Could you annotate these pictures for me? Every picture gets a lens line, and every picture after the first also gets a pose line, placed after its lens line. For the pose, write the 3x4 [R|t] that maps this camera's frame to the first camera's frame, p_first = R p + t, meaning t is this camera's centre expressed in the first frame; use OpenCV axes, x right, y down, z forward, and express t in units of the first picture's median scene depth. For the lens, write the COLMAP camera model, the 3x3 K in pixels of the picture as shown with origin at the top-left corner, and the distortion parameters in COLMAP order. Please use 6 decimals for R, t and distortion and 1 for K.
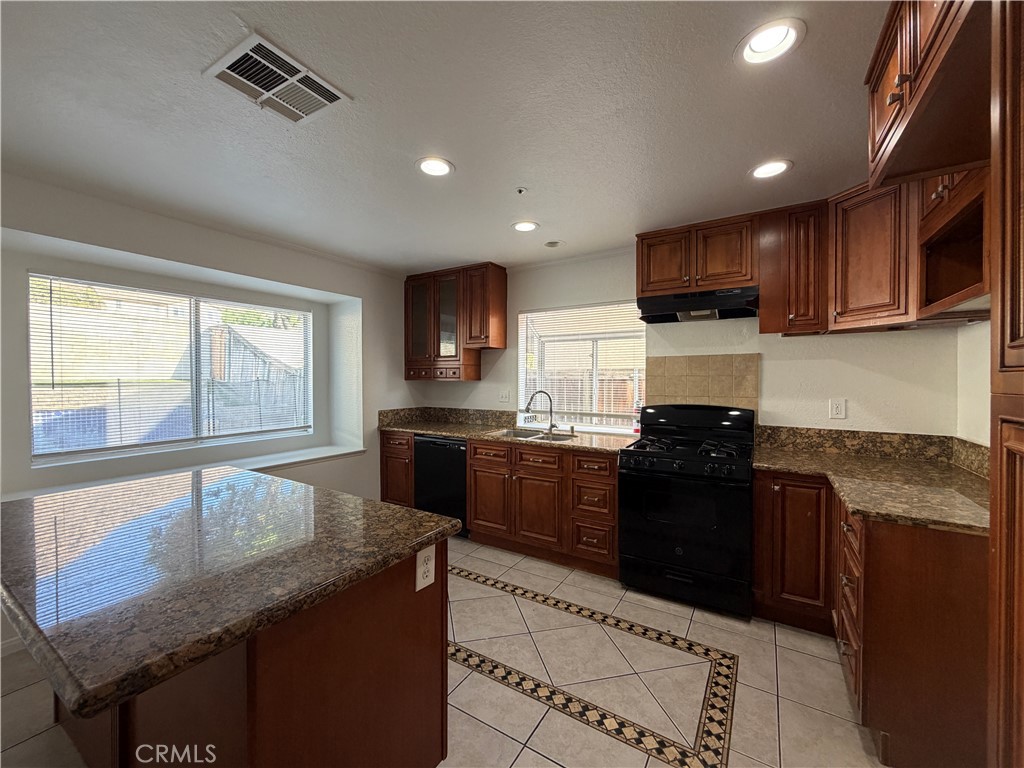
lens RADIAL K [[411.0, 0, 509.5], [0, 411.0, 382.2], [0, 0, 1]] dist [0.002757, 0.000229]
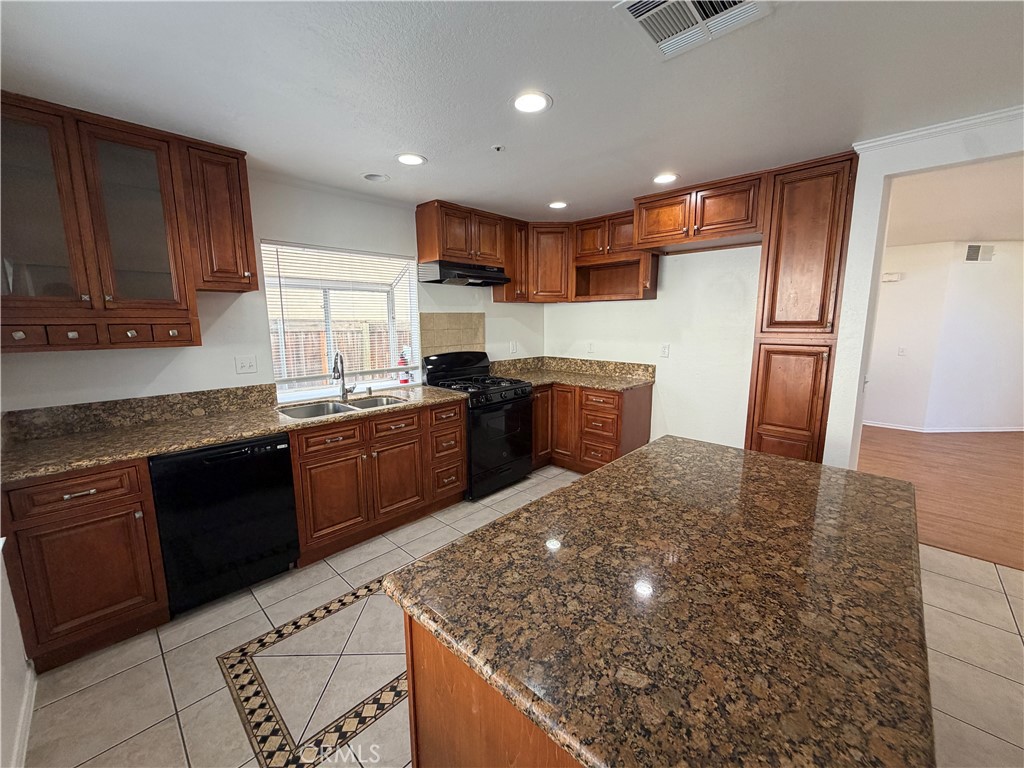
lens RADIAL K [[411.0, 0, 510.3], [0, 411.0, 381.2], [0, 0, 1]] dist [0.002757, 0.000229]
pose [[0.201852, -0.149633, 0.967918, -0.720632], [0.016233, 0.988636, 0.149450, -0.040842], [-0.979282, -0.014454, 0.201987, 0.542502]]
